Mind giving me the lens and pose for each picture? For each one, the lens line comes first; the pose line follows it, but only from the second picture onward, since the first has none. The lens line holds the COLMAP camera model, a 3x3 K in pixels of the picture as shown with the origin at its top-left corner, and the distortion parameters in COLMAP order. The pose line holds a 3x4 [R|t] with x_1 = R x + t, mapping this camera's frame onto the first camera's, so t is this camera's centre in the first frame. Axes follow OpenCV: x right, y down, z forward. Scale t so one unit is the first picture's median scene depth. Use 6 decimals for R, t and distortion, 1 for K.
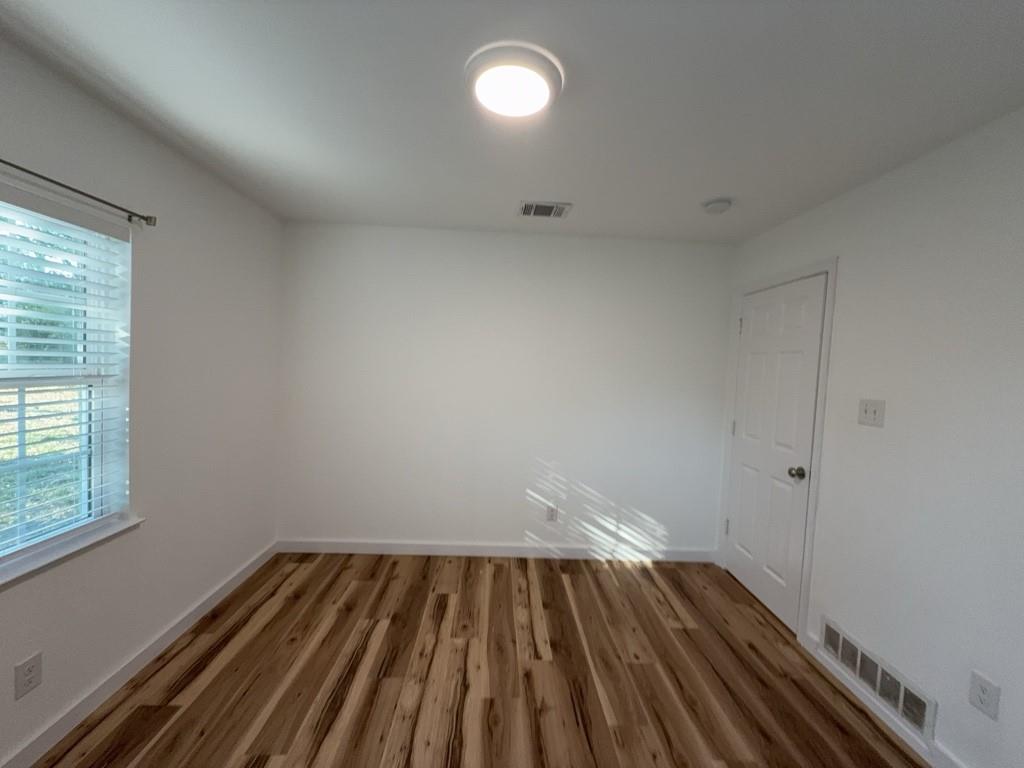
lens RADIAL K [[407.0, 0, 505.9], [0, 407.0, 378.0], [0, 0, 1]] dist [0.000169, -0.000276]
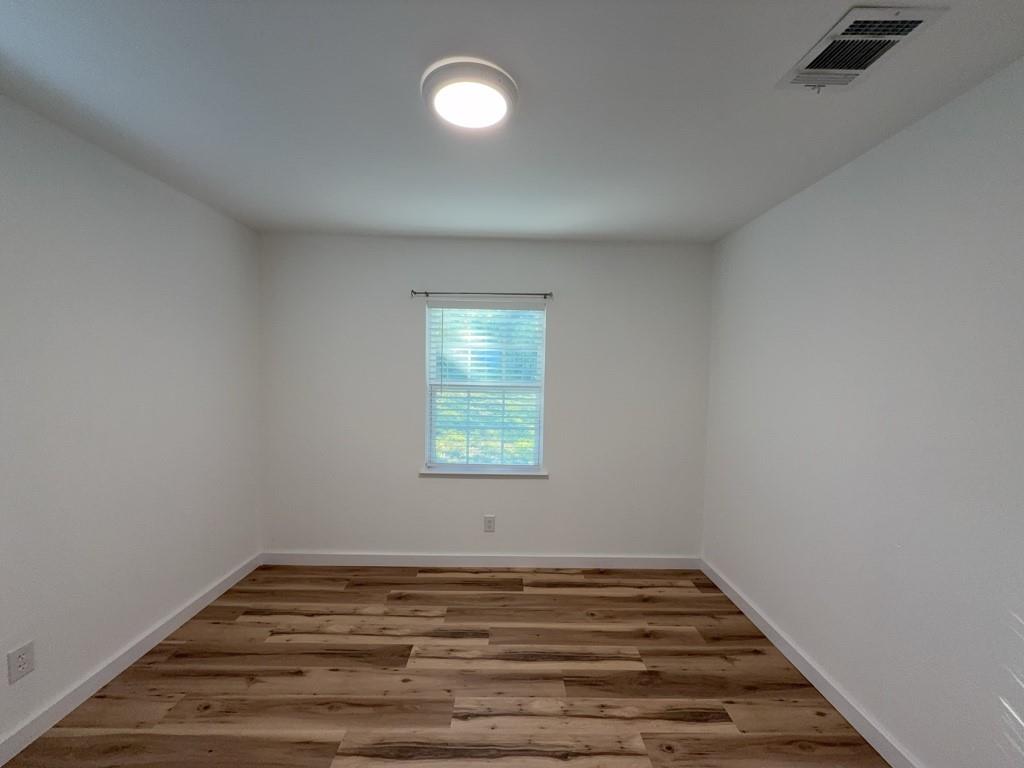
lens RADIAL K [[407.0, 0, 517.6], [0, 407.0, 377.7], [0, 0, 1]] dist [0.000169, -0.000276]
pose [[-0.016940, -0.024653, -0.999553, 0.699602], [-0.052122, 0.998358, -0.023740, 0.000593], [0.998497, 0.051697, -0.018197, 0.804559]]
